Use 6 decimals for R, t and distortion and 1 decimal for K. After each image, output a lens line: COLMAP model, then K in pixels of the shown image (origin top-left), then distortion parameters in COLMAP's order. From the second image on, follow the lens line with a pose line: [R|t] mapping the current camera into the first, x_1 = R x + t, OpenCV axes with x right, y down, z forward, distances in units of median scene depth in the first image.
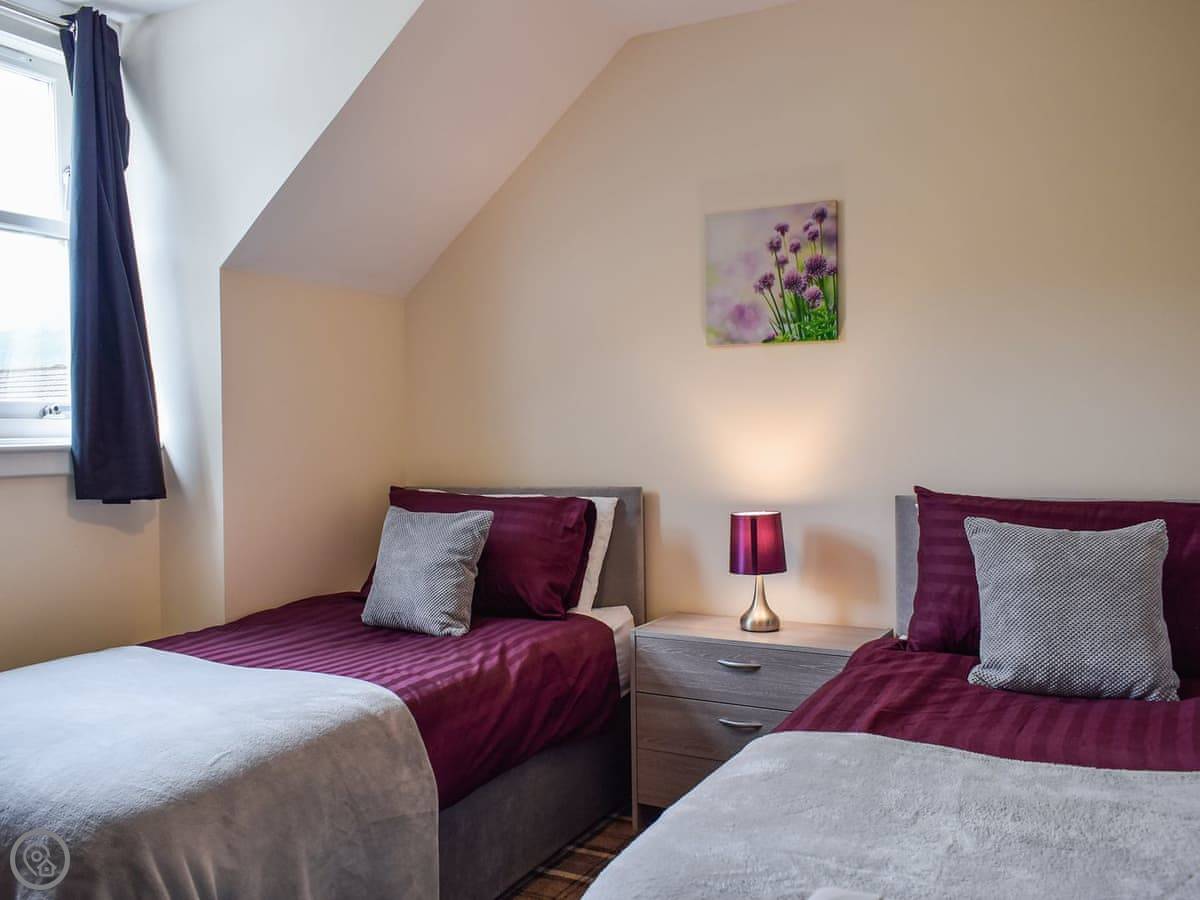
lens RADIAL K [[1062.4, 0, 604.0], [0, 1062.4, 434.4], [0, 0, 1]] dist [0.050518, -0.053324]
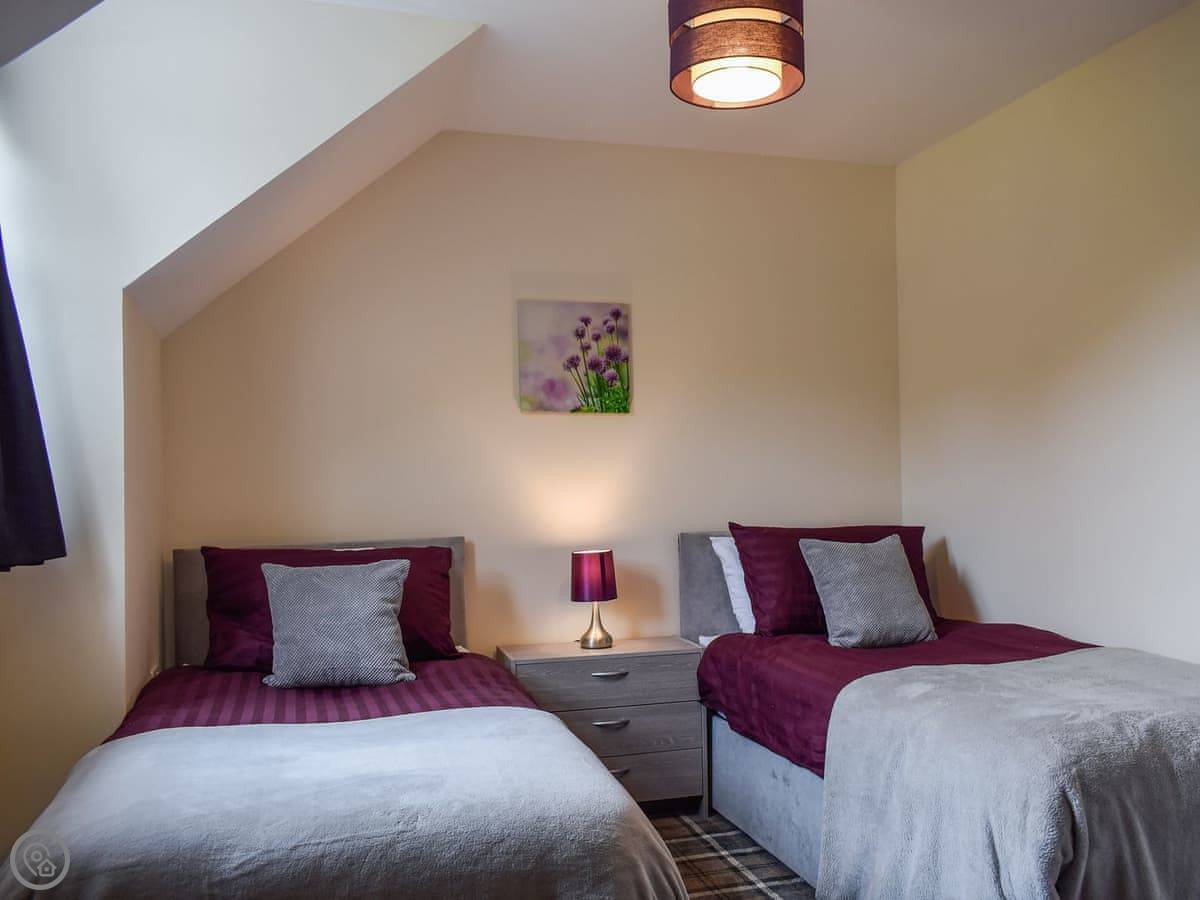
lens RADIAL K [[1062.4, 0, 599.4], [0, 1062.4, 474.7], [0, 0, 1]] dist [0.050518, -0.053324]
pose [[0.703559, 0.013203, 0.710514, -0.702411], [0.016658, 0.999246, -0.035063, 0.028610], [-0.710441, 0.036505, 0.702809, 0.134326]]
